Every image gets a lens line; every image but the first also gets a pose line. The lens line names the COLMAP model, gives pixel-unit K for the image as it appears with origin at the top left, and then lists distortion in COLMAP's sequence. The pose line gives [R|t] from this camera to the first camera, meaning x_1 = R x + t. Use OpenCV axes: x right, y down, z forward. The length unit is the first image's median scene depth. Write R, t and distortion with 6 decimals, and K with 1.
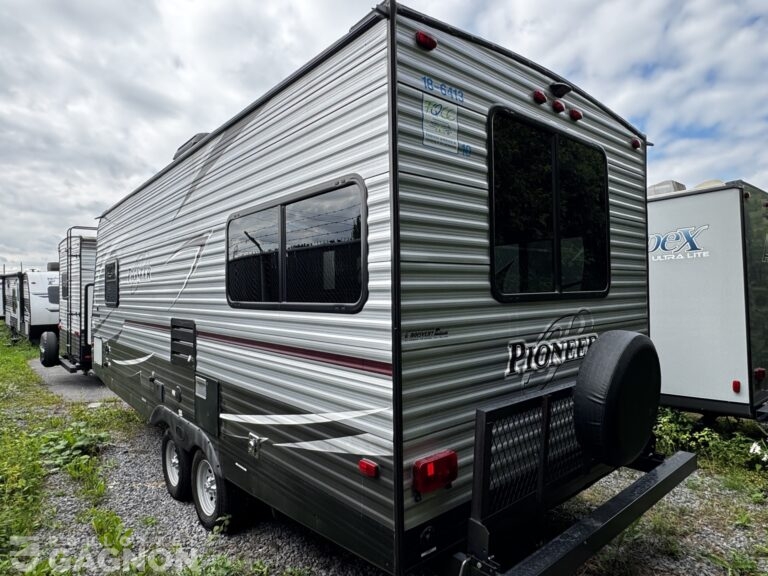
lens RADIAL K [[466.1, 0, 385.0], [0, 466.1, 289.2], [0, 0, 1]] dist [-0.006190, -0.000809]
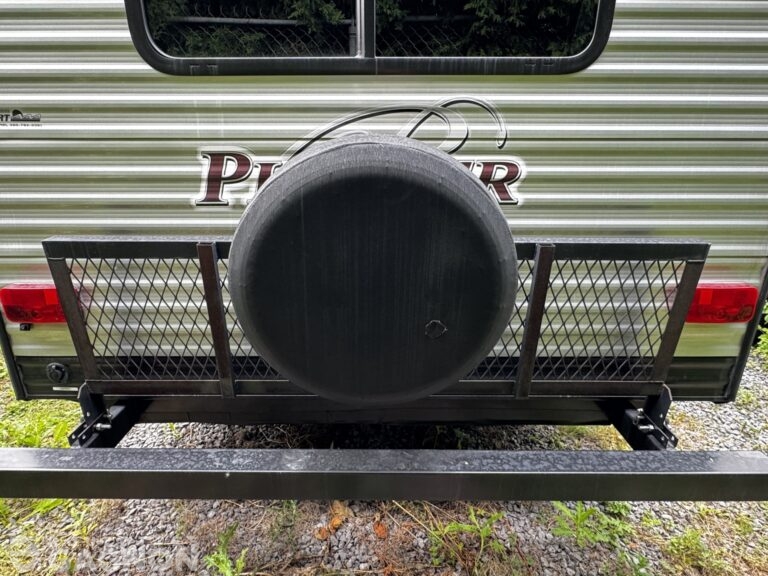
lens RADIAL K [[498.2, 0, 383.7], [0, 498.2, 286.5], [0, 0, 1]] dist [-0.003347, 0.000967]
pose [[0.753575, 0.301638, -0.584072, 0.837449], [-0.012221, 0.894783, 0.446334, -0.011372], [0.657249, -0.329208, 0.677972, 0.665329]]
